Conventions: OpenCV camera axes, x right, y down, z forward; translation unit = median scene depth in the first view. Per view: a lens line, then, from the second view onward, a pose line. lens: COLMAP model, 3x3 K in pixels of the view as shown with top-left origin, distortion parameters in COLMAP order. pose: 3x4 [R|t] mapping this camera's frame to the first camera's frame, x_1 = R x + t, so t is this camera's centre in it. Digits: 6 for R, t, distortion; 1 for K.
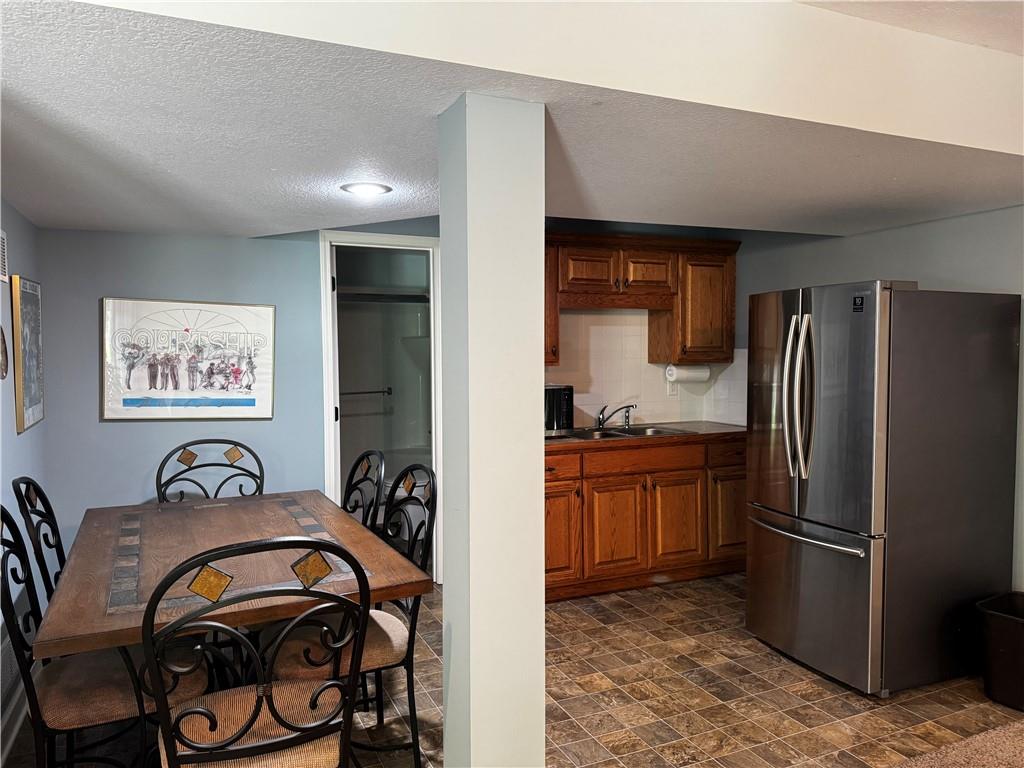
lens RADIAL K [[719.6, 0, 512.2], [0, 719.6, 383.5], [0, 0, 1]] dist [0.060757, -0.076412]
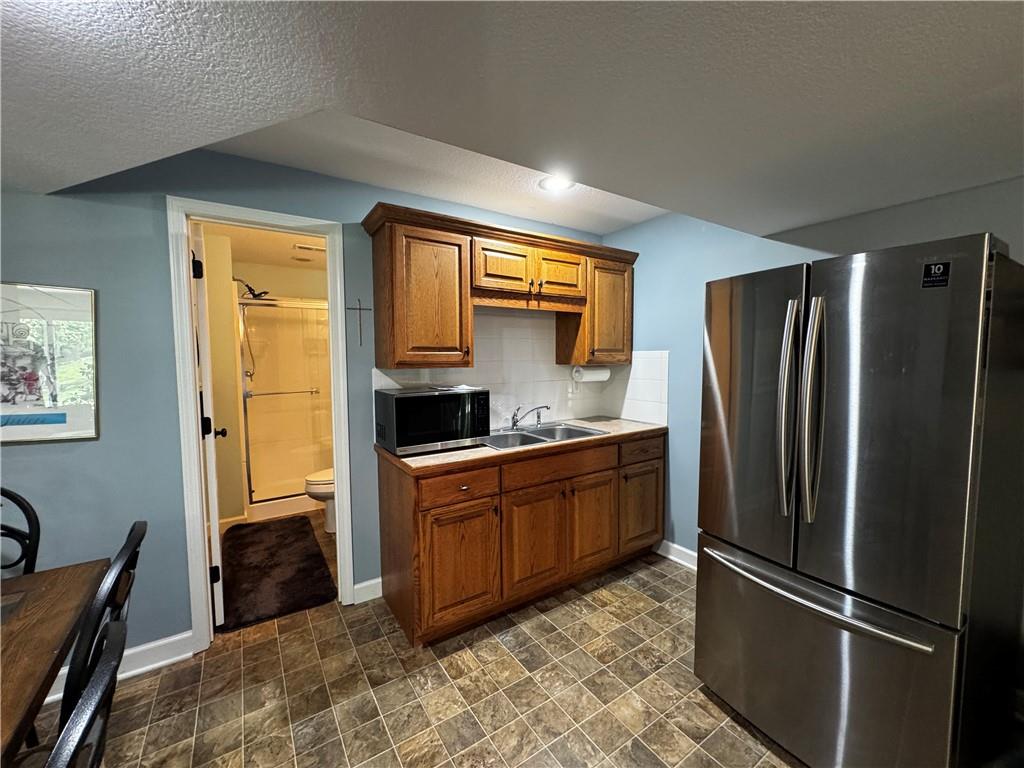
lens RADIAL K [[409.3, 0, 505.0], [0, 409.3, 386.9], [0, 0, 1]] dist [-0.007467, 0.001219]
pose [[0.989025, -0.008957, 0.147476, 0.030268], [0.004978, 0.999614, 0.027327, -0.015675], [-0.147663, -0.026292, 0.988688, 0.529084]]
